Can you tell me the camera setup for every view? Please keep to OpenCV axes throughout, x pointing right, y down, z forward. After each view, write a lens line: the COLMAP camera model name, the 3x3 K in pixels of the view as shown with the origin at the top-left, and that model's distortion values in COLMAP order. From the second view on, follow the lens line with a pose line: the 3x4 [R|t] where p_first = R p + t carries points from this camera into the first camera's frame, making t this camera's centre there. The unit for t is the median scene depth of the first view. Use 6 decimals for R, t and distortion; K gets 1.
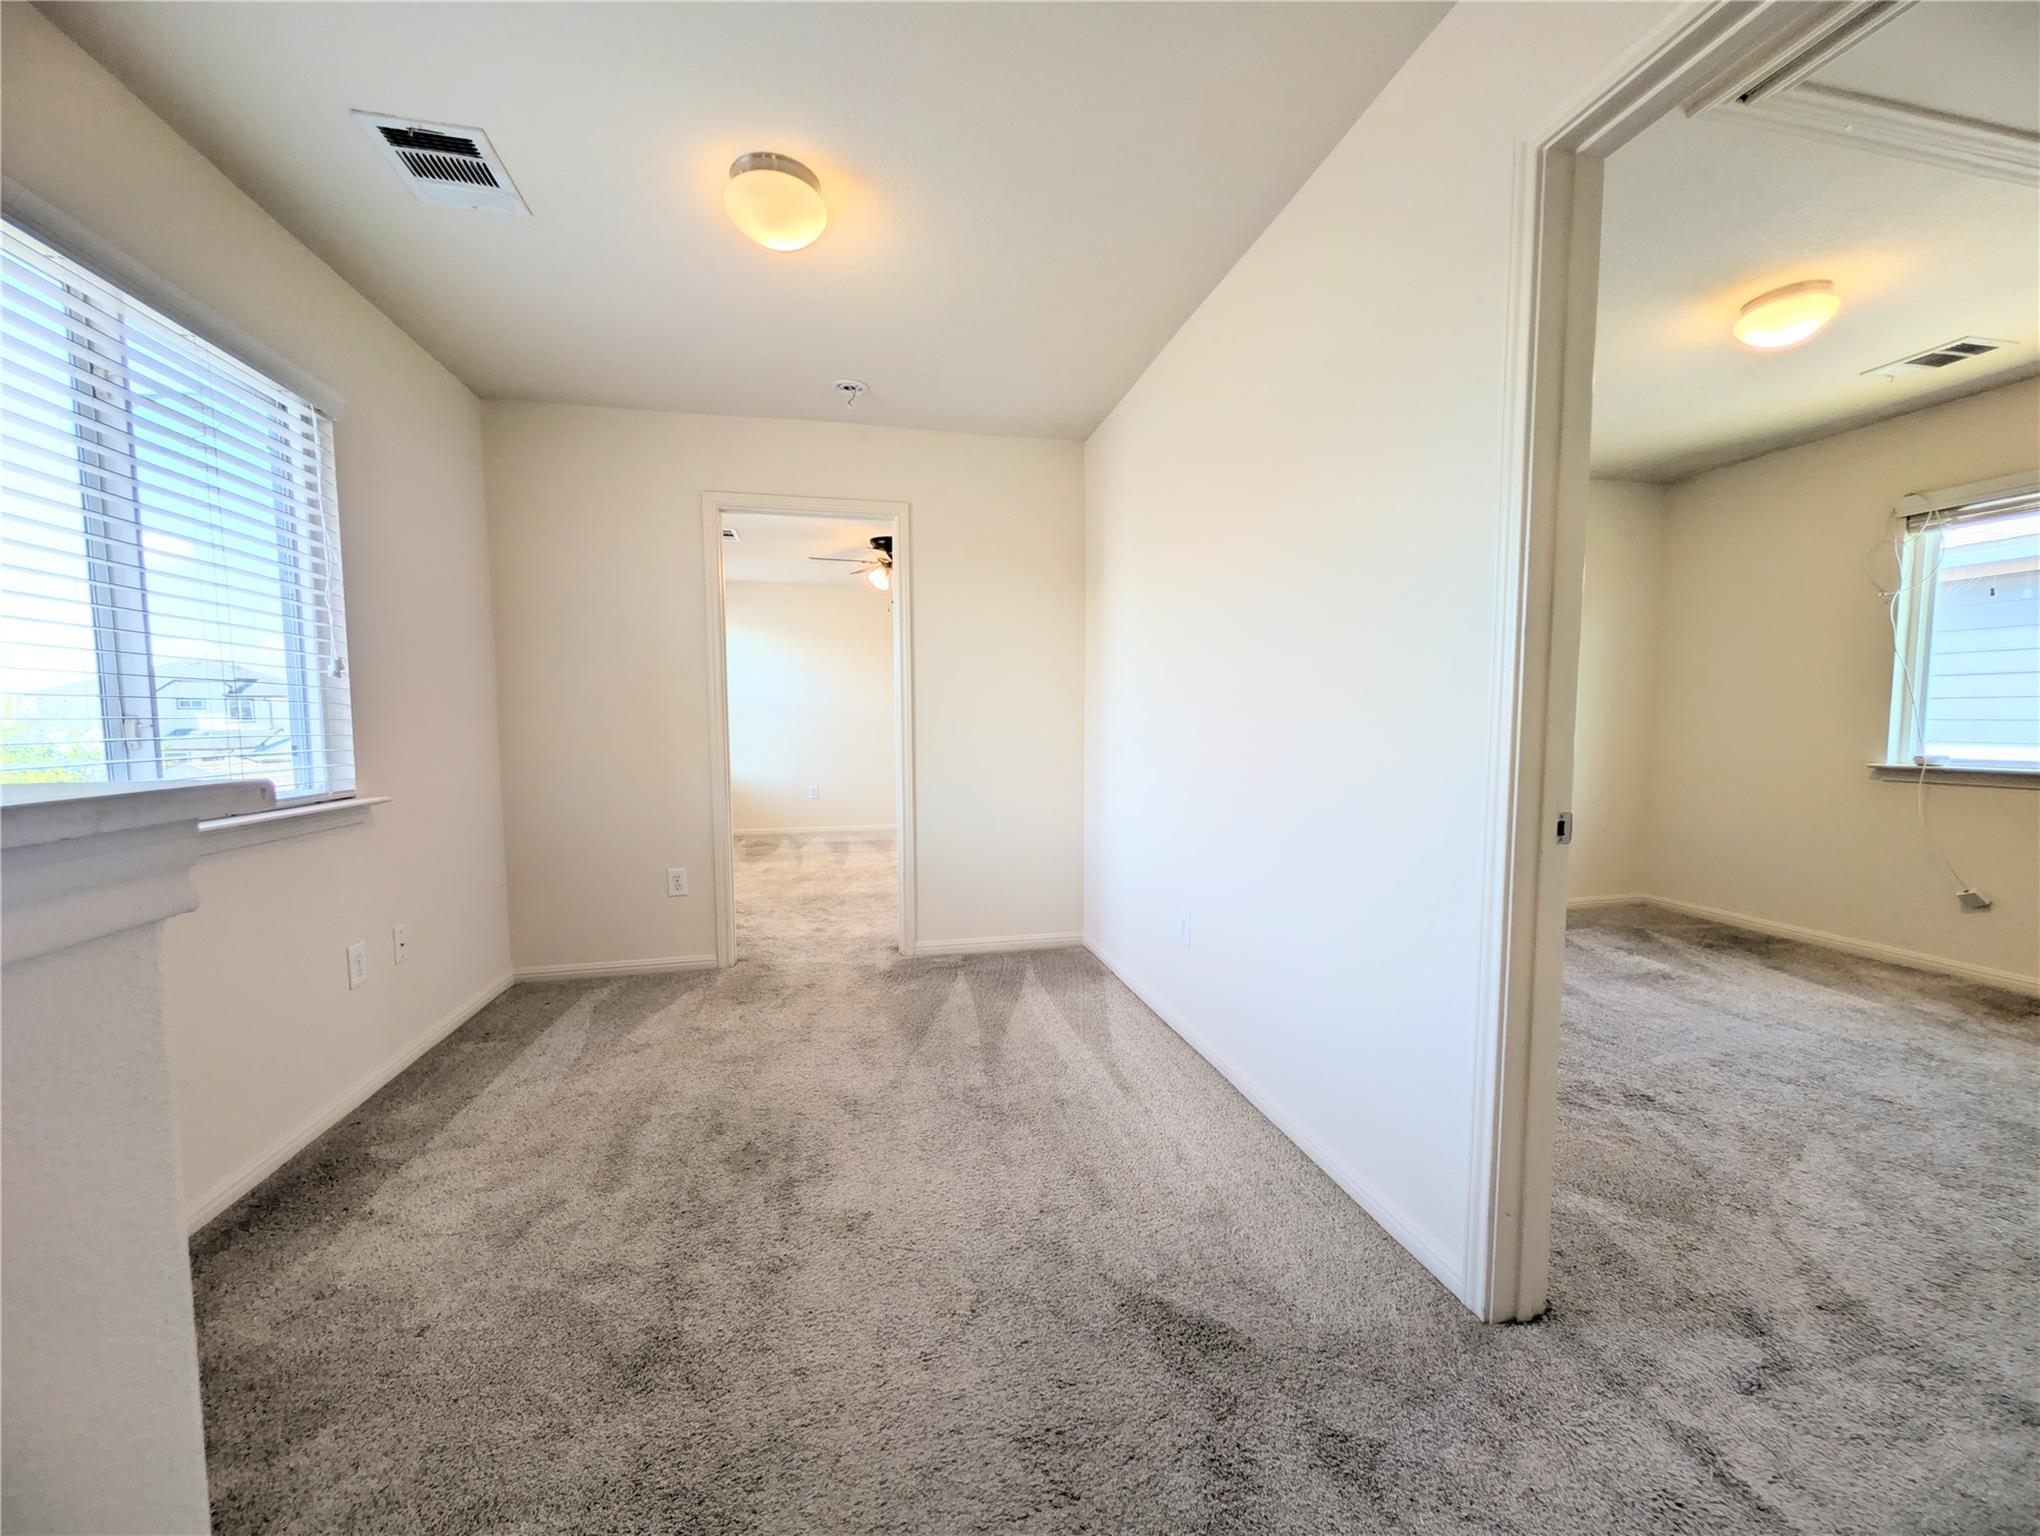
lens RADIAL K [[772.1, 0, 1028.1], [0, 772.1, 771.0], [0, 0, 1]] dist [0.003874, 0.000231]
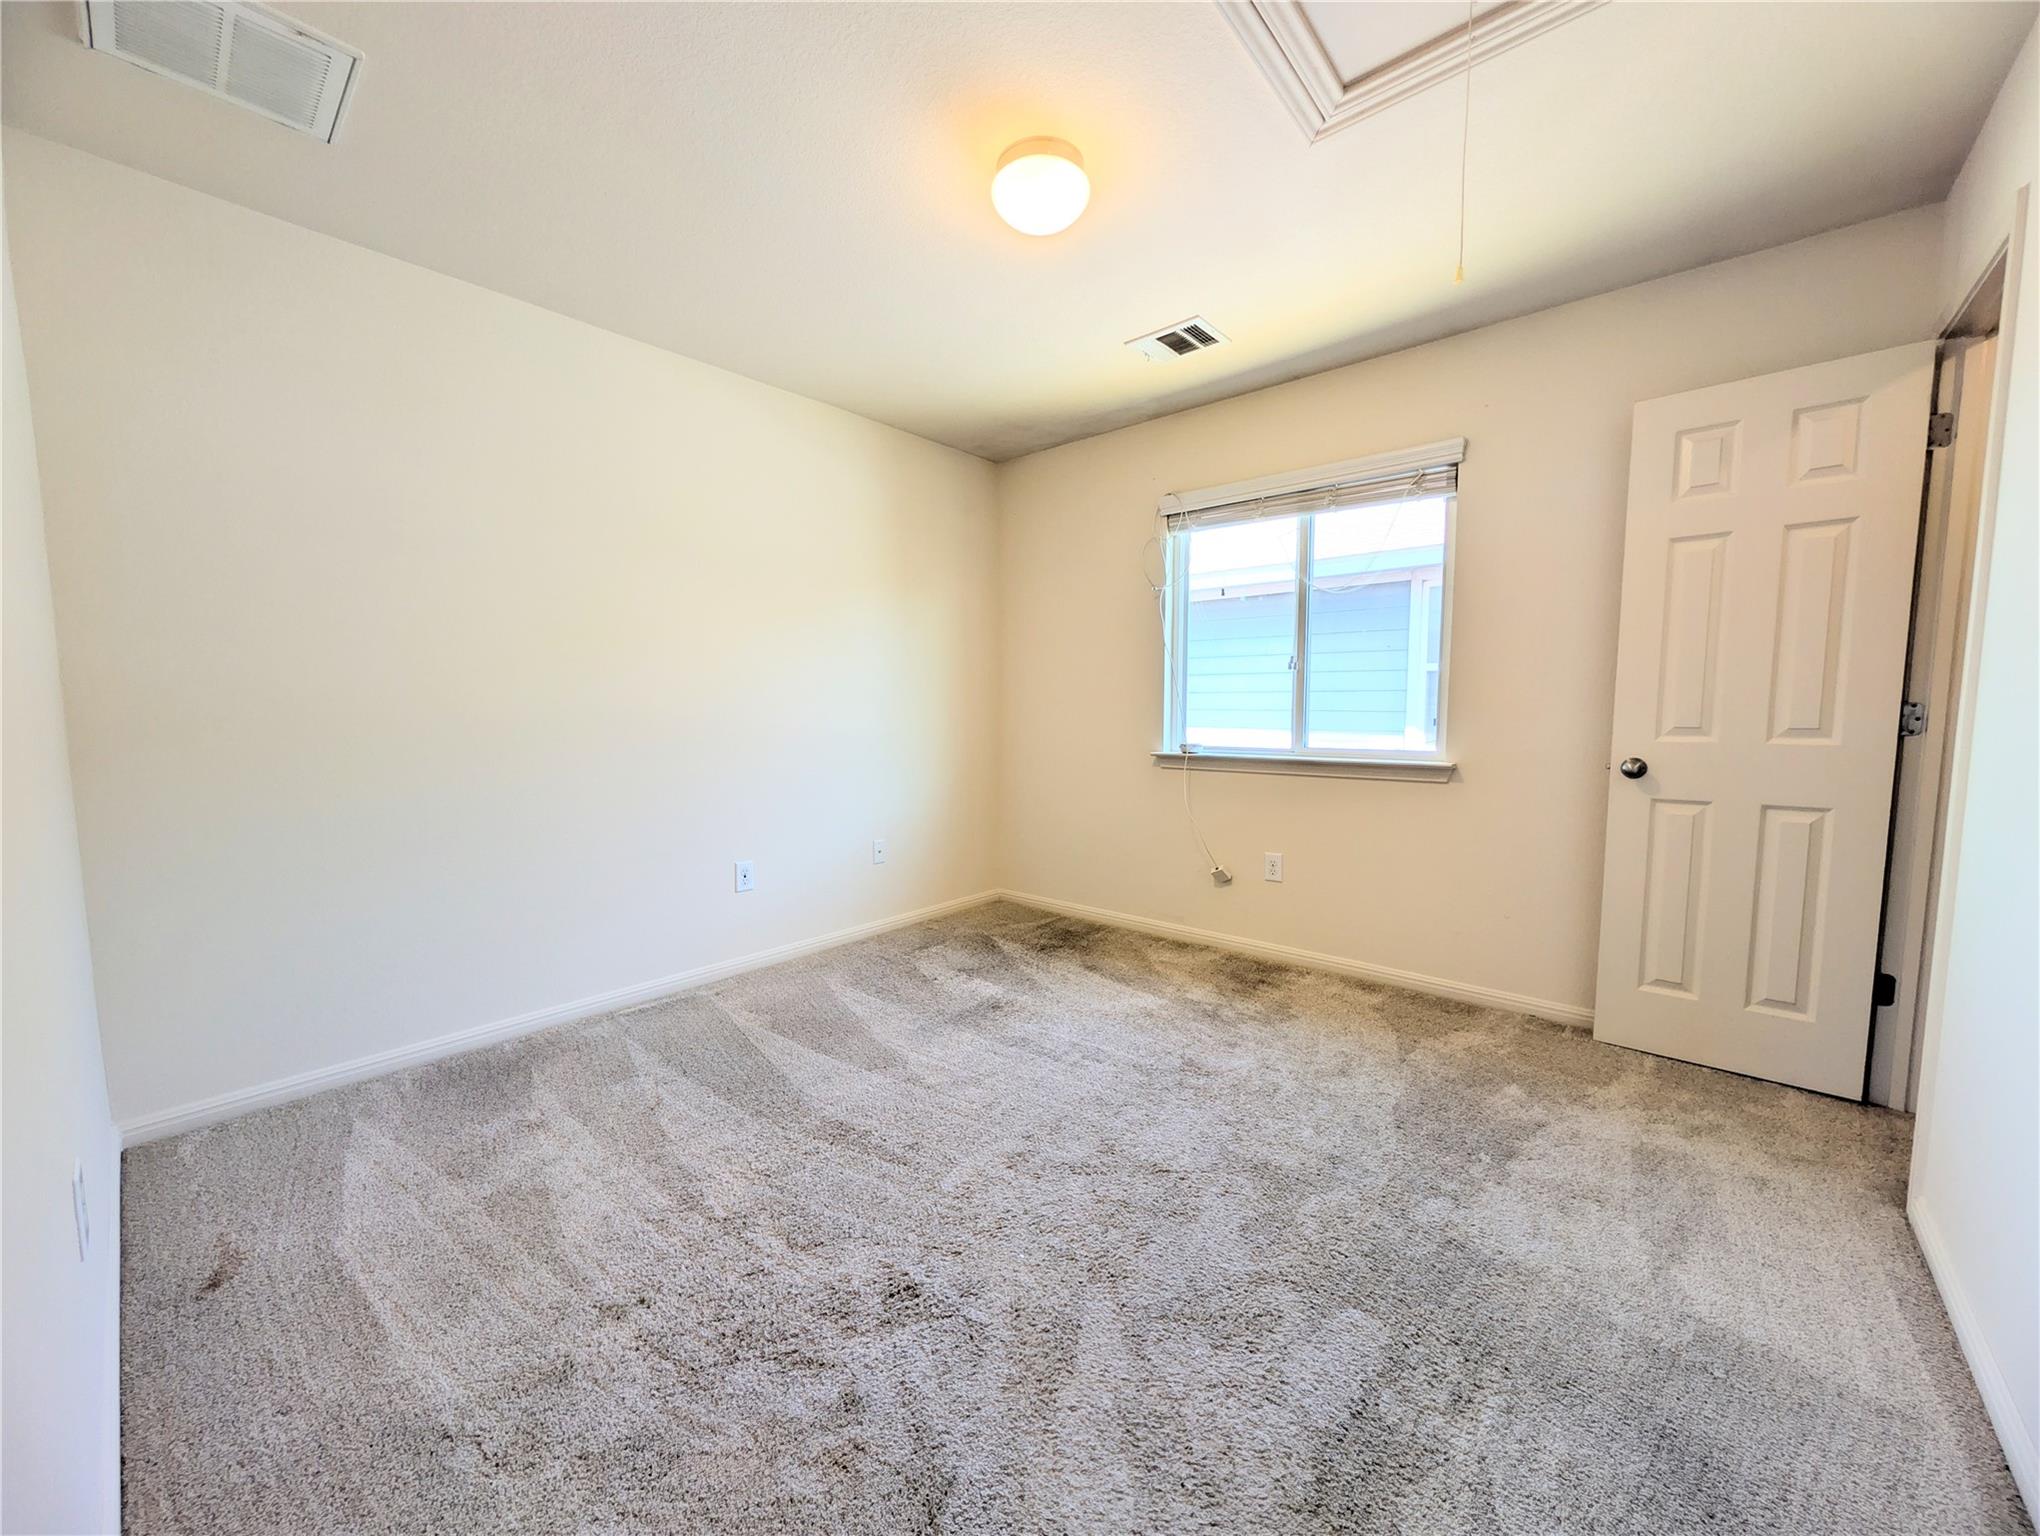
lens RADIAL K [[772.1, 0, 1011.3], [0, 772.1, 767.6], [0, 0, 1]] dist [0.003874, 0.000231]
pose [[0.810129, -0.045430, 0.584488, 0.378346], [0.040843, 0.998944, 0.021033, -0.020659], [-0.584827, 0.006833, 0.811130, 0.314421]]
